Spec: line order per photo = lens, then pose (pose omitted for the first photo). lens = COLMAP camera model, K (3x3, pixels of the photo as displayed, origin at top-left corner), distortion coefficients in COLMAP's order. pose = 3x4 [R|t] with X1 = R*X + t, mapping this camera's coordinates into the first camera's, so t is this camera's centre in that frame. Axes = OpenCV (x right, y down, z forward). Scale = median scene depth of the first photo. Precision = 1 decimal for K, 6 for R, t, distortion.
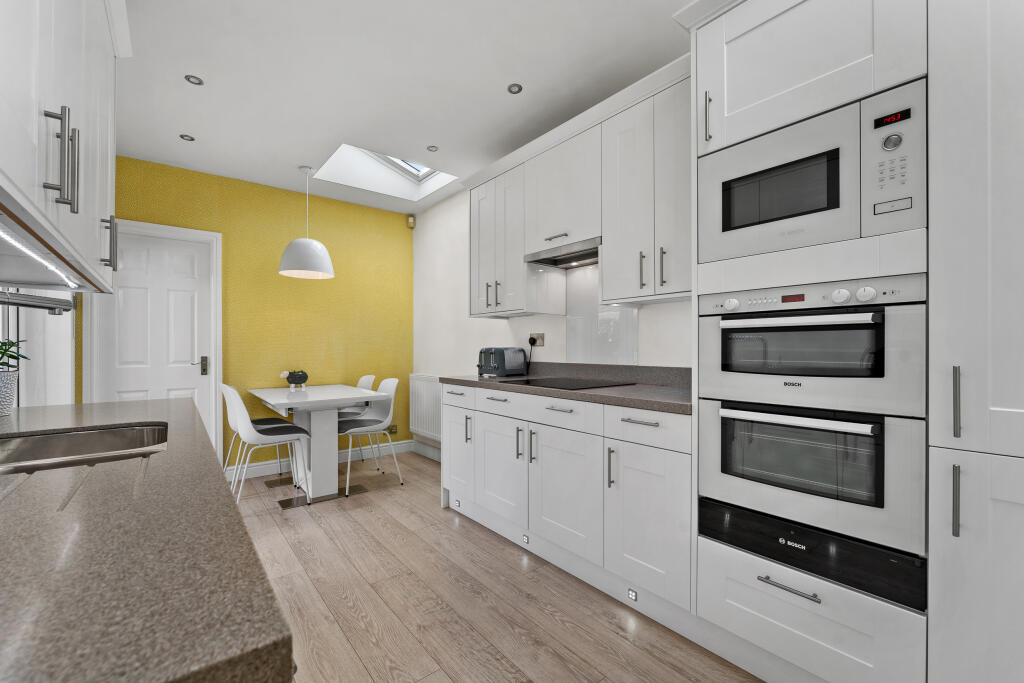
lens RADIAL K [[425.7, 0, 509.9], [0, 425.7, 349.7], [0, 0, 1]] dist [-0.001924, -0.000165]
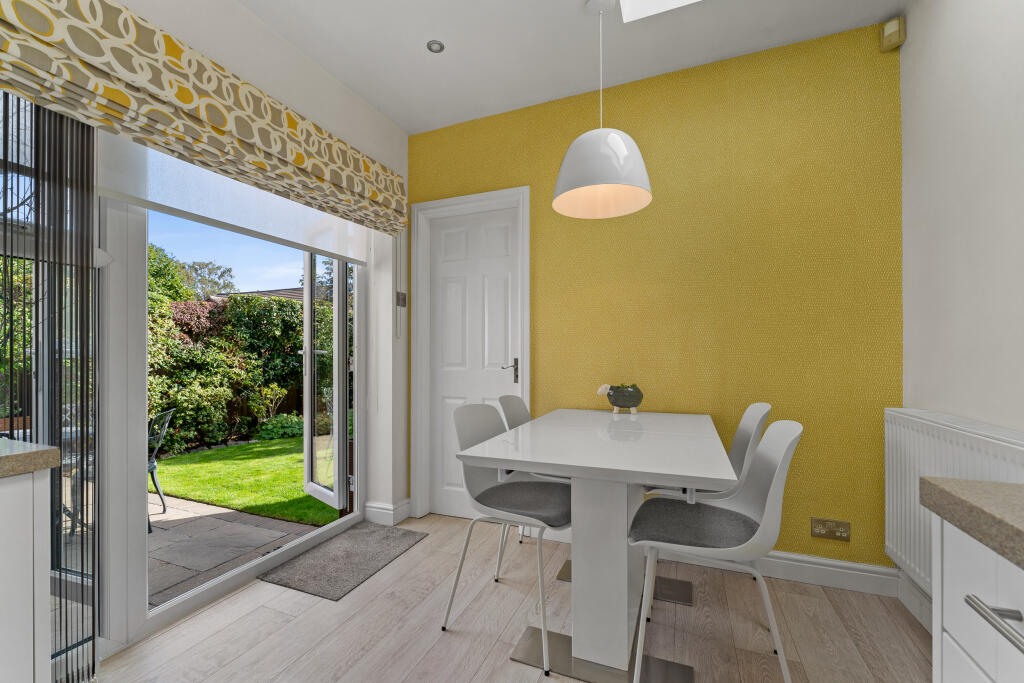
lens RADIAL K [[425.7, 0, 509.9], [0, 425.7, 349.7], [0, 0, 1]] dist [-0.001924, -0.000165]
pose [[0.479151, -0.000234, -0.877732, -0.061704], [-0.001335, 0.999999, -0.000996, 0.002340], [0.877731, 0.001649, 0.479150, 0.580609]]
